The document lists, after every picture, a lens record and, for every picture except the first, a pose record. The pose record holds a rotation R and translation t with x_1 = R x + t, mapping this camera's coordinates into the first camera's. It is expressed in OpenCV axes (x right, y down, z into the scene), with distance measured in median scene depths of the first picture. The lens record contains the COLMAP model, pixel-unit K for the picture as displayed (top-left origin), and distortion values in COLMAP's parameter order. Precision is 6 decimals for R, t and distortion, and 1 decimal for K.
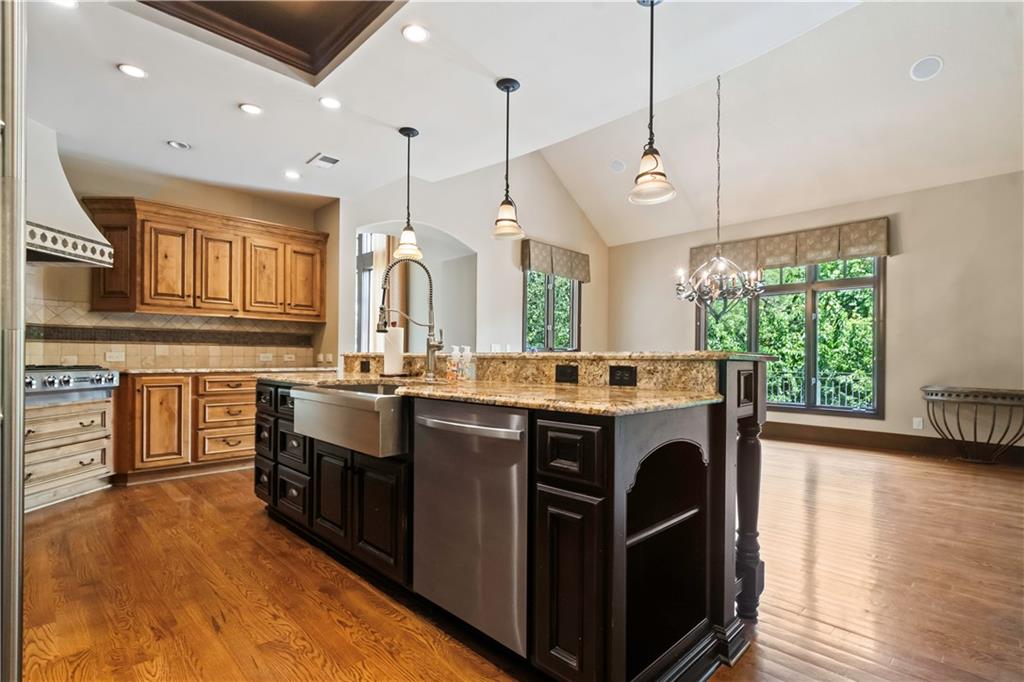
lens RADIAL K [[496.5, 0, 513.7], [0, 496.5, 357.2], [0, 0, 1]] dist [-0.001320, 0.001307]
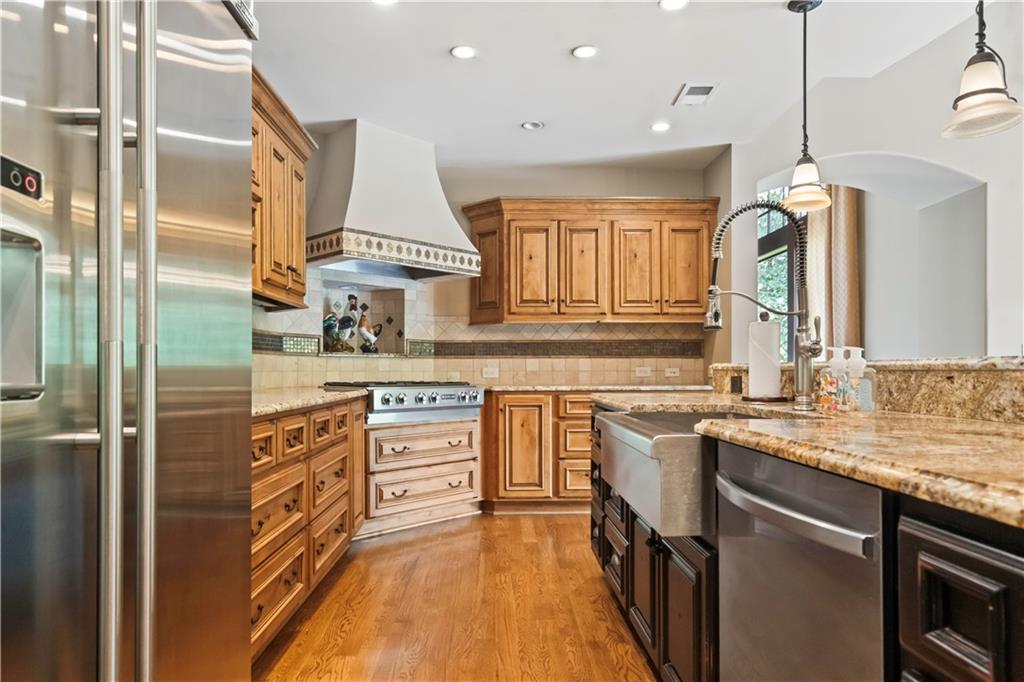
lens RADIAL K [[658.0, 0, 508.0], [0, 658.0, 366.6], [0, 0, 1]] dist [0.008962, -0.002909]
pose [[0.727173, -0.013718, -0.686317, 0.067988], [0.008507, 0.999904, -0.010973, 0.001833], [0.686402, 0.002141, 0.727219, 0.137519]]
